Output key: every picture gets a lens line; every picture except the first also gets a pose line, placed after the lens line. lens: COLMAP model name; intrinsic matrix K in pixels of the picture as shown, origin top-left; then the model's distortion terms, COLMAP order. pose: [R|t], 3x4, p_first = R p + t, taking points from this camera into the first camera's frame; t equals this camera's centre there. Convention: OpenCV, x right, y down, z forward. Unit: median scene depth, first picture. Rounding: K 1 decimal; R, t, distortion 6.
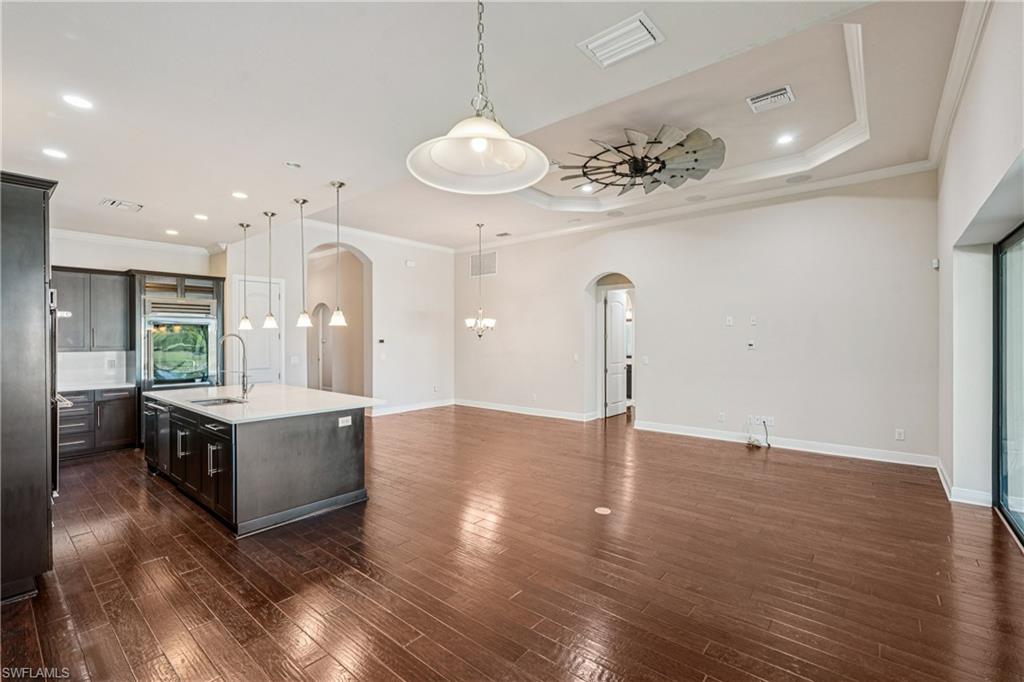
lens RADIAL K [[450.4, 0, 514.4], [0, 450.4, 336.1], [0, 0, 1]] dist [-0.001324, -0.000031]
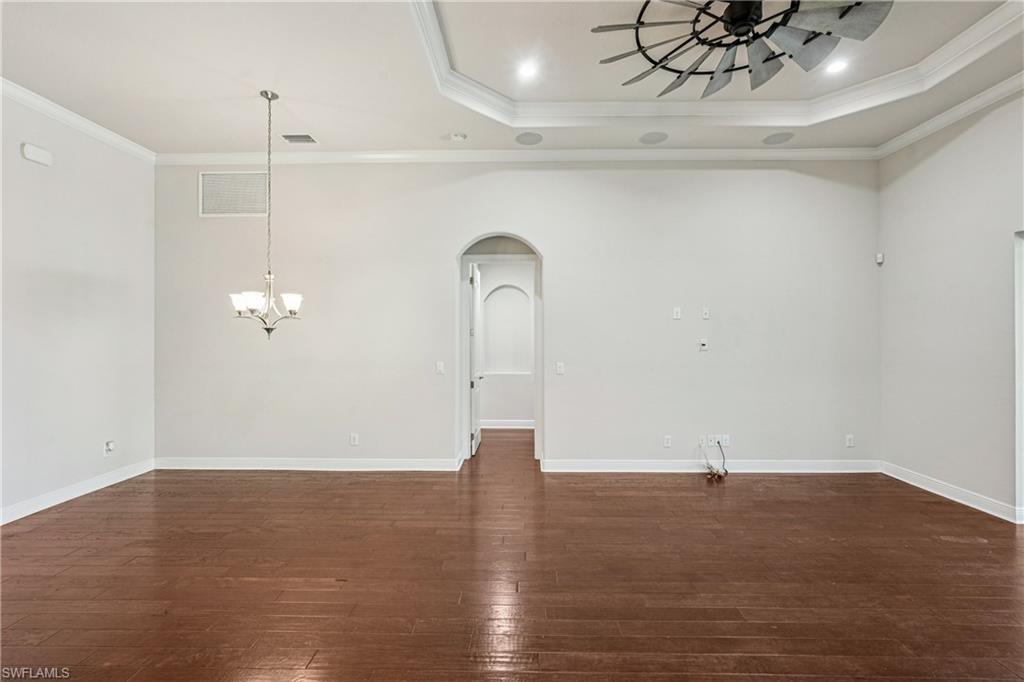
lens RADIAL K [[450.4, 0, 514.4], [0, 450.4, 336.1], [0, 0, 1]] dist [-0.001324, -0.000031]
pose [[0.781936, 0.002456, 0.623354, -0.186442], [-0.005135, 0.999984, 0.002502, 0.003737], [-0.623338, -0.005158, 0.781936, 0.519579]]
